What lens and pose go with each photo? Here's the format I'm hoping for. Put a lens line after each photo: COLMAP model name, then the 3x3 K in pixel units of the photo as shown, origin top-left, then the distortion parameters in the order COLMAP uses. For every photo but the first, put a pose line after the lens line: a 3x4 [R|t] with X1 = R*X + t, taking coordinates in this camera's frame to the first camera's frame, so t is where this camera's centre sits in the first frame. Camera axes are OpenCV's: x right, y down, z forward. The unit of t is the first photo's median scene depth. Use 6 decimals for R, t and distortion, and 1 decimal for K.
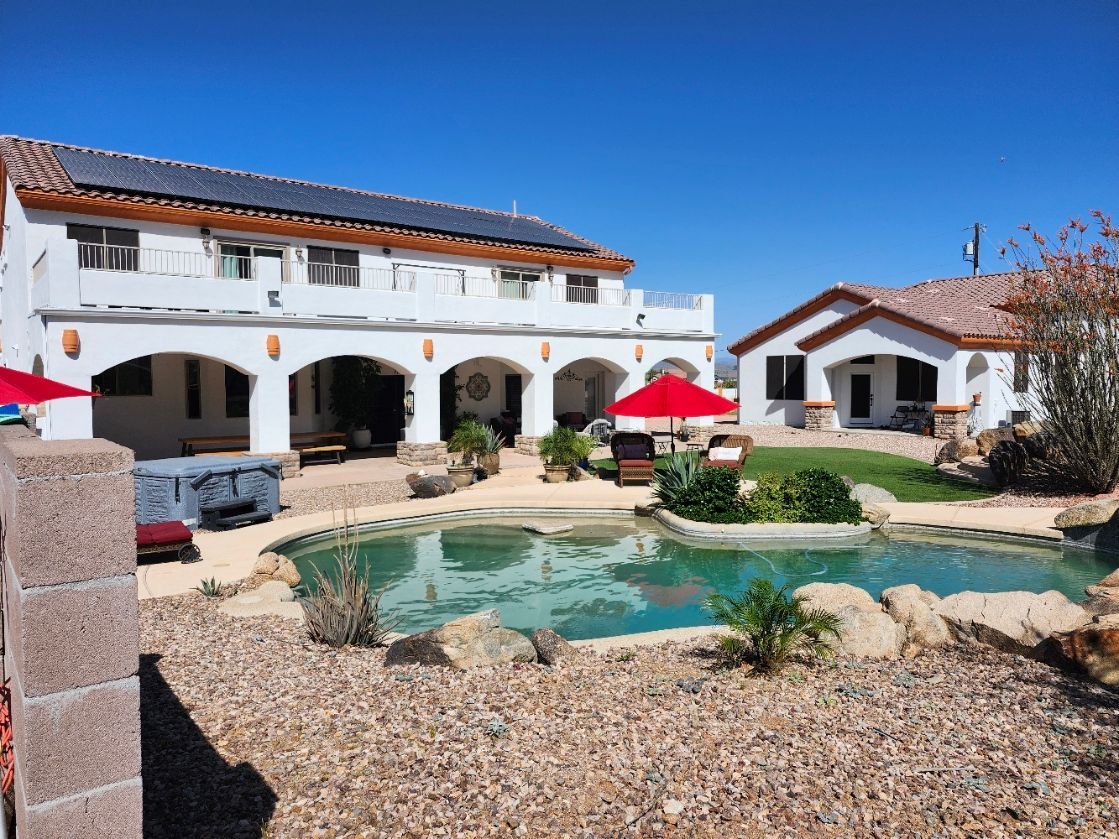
lens RADIAL K [[780.2, 0, 559.5], [0, 780.2, 419.5], [0, 0, 1]] dist [0.095512, -0.108531]
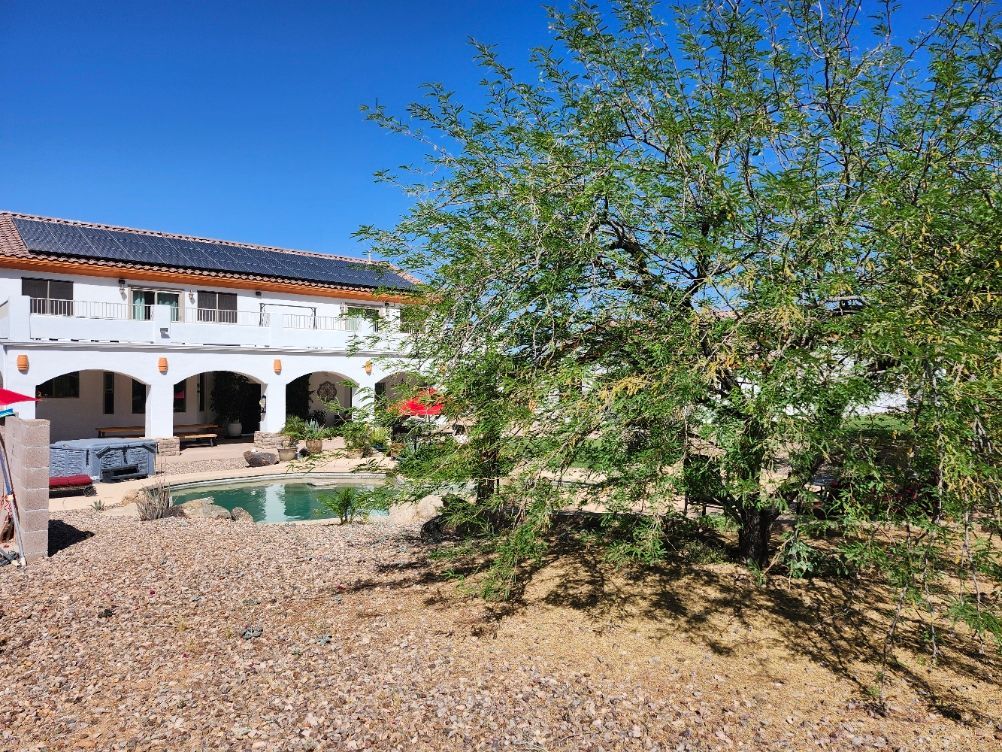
lens RADIAL K [[701.0, 0, 497.8], [0, 701.0, 386.2], [0, 0, 1]] dist [0.069330, -0.074083]
pose [[0.998849, 0.009332, 0.047048, 0.180115], [-0.007269, 0.999013, -0.043829, -0.000731], [-0.047411, 0.043437, 0.997931, -0.314277]]
